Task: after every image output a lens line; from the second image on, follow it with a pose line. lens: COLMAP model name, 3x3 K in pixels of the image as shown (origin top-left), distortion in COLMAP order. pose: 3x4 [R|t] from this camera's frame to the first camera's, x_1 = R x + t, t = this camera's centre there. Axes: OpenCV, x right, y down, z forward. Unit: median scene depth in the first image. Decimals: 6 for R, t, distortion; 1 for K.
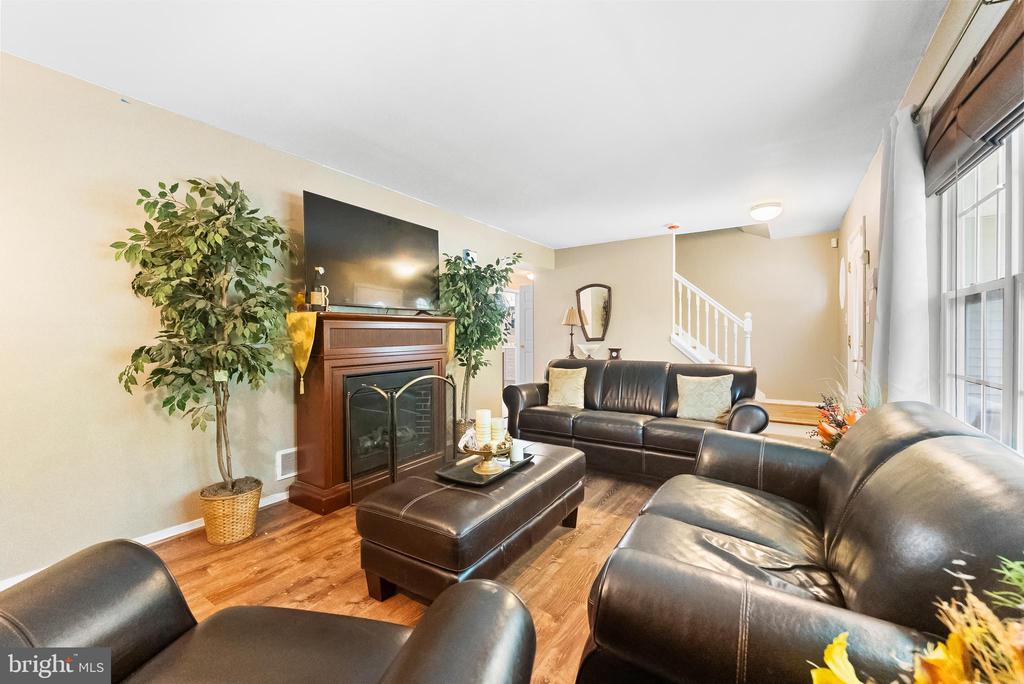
lens RADIAL K [[412.5, 0, 522.9], [0, 412.5, 338.4], [0, 0, 1]] dist [-0.000125, 0.000110]
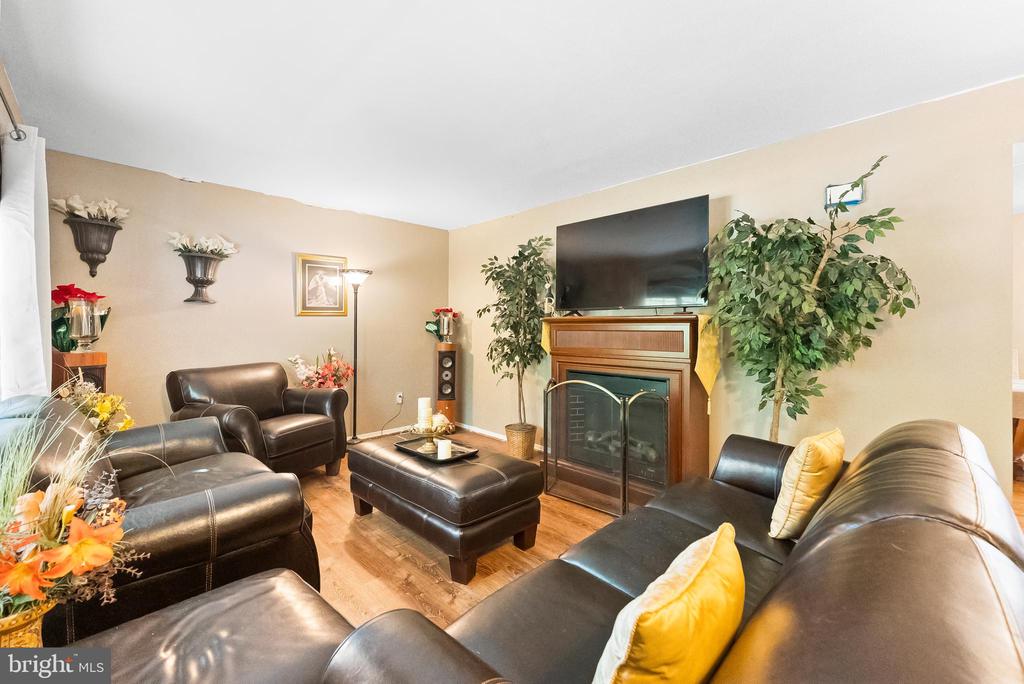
lens RADIAL K [[412.5, 0, 513.1], [0, 412.5, 331.0], [0, 0, 1]] dist [-0.000125, 0.000110]
pose [[-0.216862, 0.002796, -0.976198, 0.430784], [-0.022149, 0.999724, 0.007784, -0.015571], [0.975951, 0.023309, -0.216741, 0.624575]]
